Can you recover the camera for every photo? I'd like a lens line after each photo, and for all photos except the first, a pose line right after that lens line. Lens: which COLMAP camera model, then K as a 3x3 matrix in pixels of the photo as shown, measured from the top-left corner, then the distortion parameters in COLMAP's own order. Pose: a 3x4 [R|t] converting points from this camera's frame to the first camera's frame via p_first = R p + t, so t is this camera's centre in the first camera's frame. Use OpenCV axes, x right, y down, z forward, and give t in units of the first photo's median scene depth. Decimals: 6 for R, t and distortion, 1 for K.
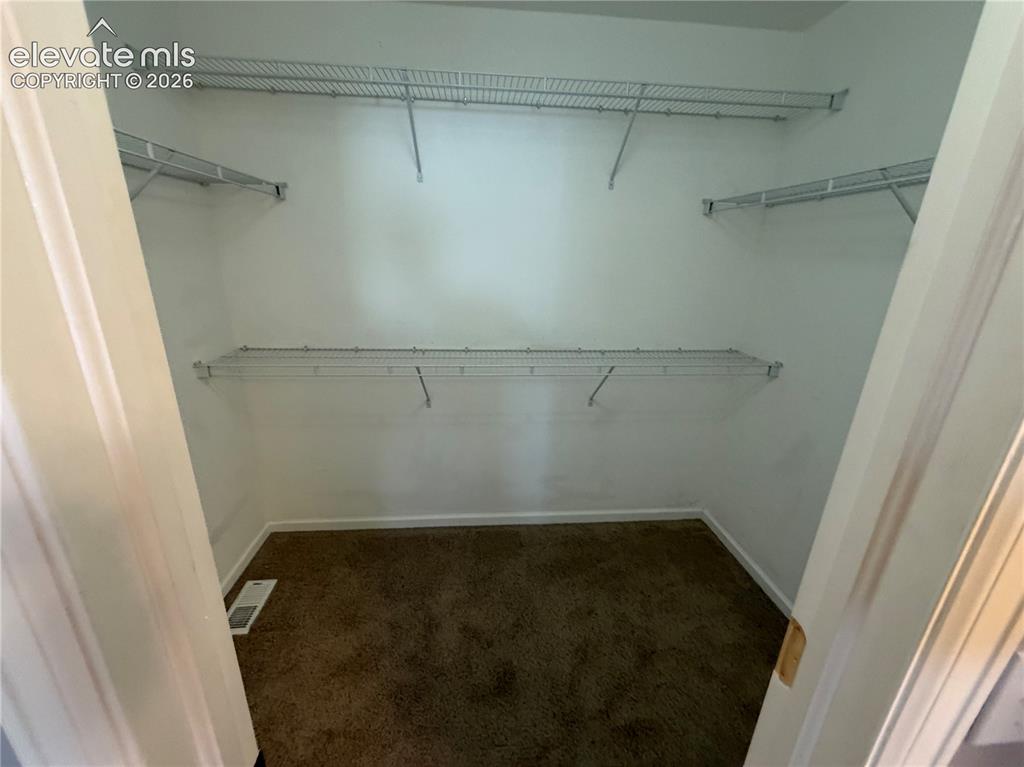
lens RADIAL K [[409.9, 0, 509.3], [0, 409.9, 384.6], [0, 0, 1]] dist [0.001597, 0.000268]
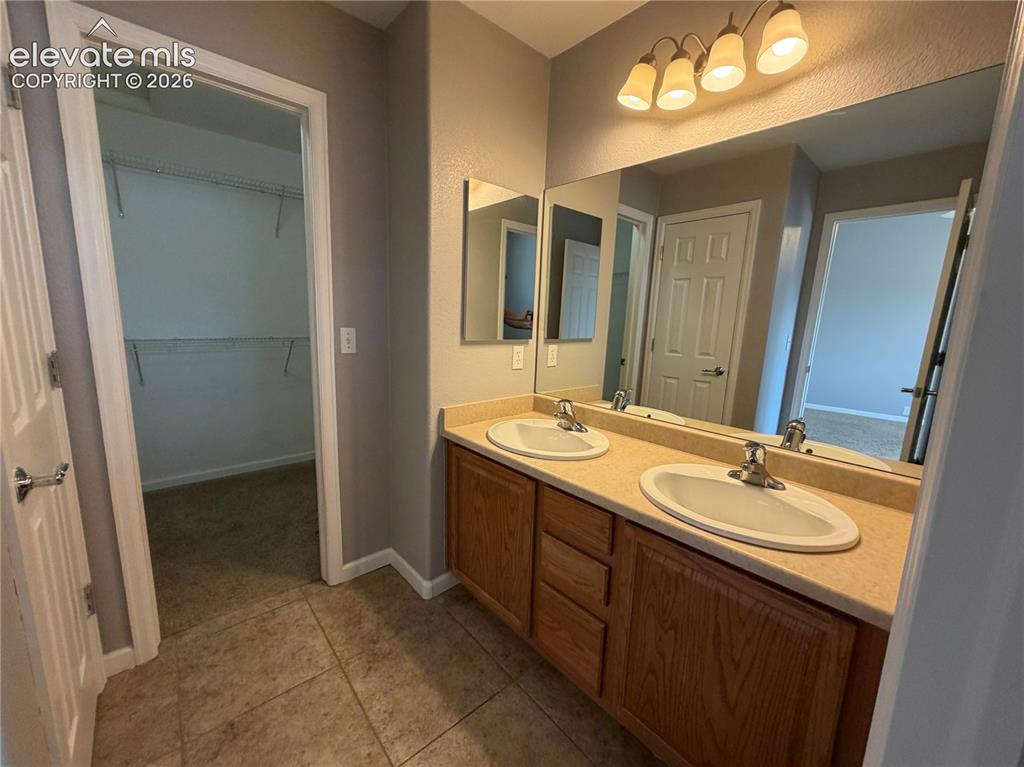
lens RADIAL K [[409.9, 0, 512.2], [0, 409.9, 383.1], [0, 0, 1]] dist [0.001597, 0.000268]
pose [[0.798251, -0.096412, 0.594558, -0.042438], [0.170340, 0.982945, -0.069306, 0.391736], [-0.577736, 0.156601, 0.801060, -0.817645]]
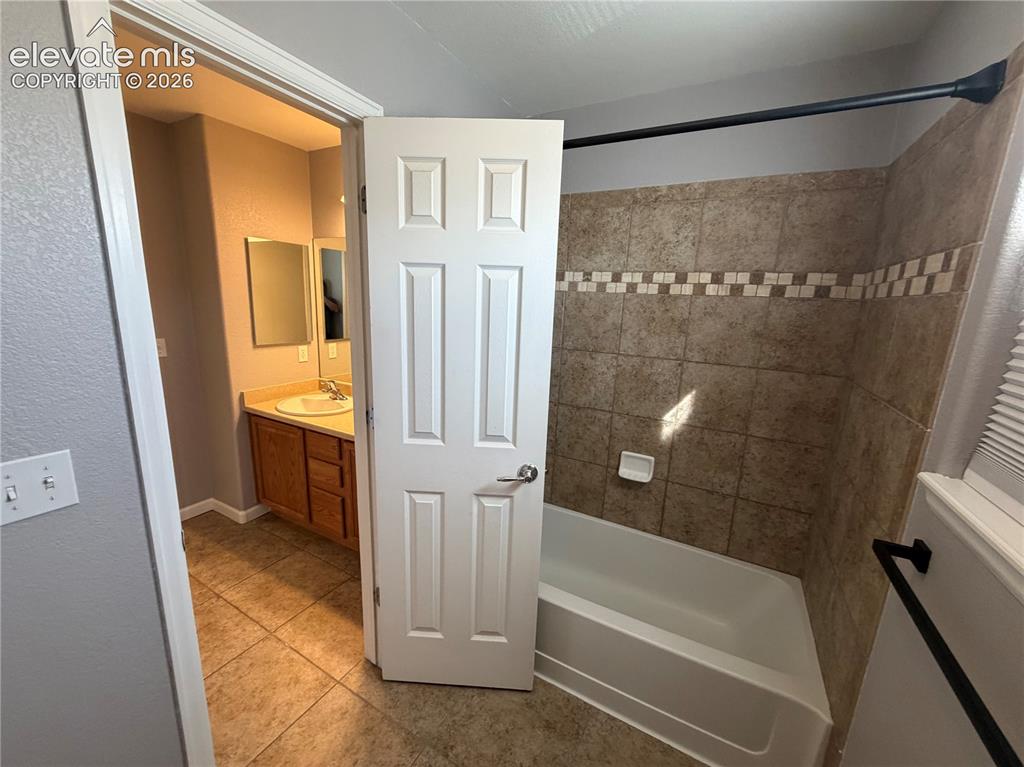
lens RADIAL K [[409.9, 0, 509.8], [0, 409.9, 382.3], [0, 0, 1]] dist [0.001597, 0.000268]
pose [[0.552151, -0.170638, 0.816095, -0.421969], [0.232403, 0.971536, 0.045901, 0.542181], [-0.800698, 0.164319, 0.576092, -2.089662]]
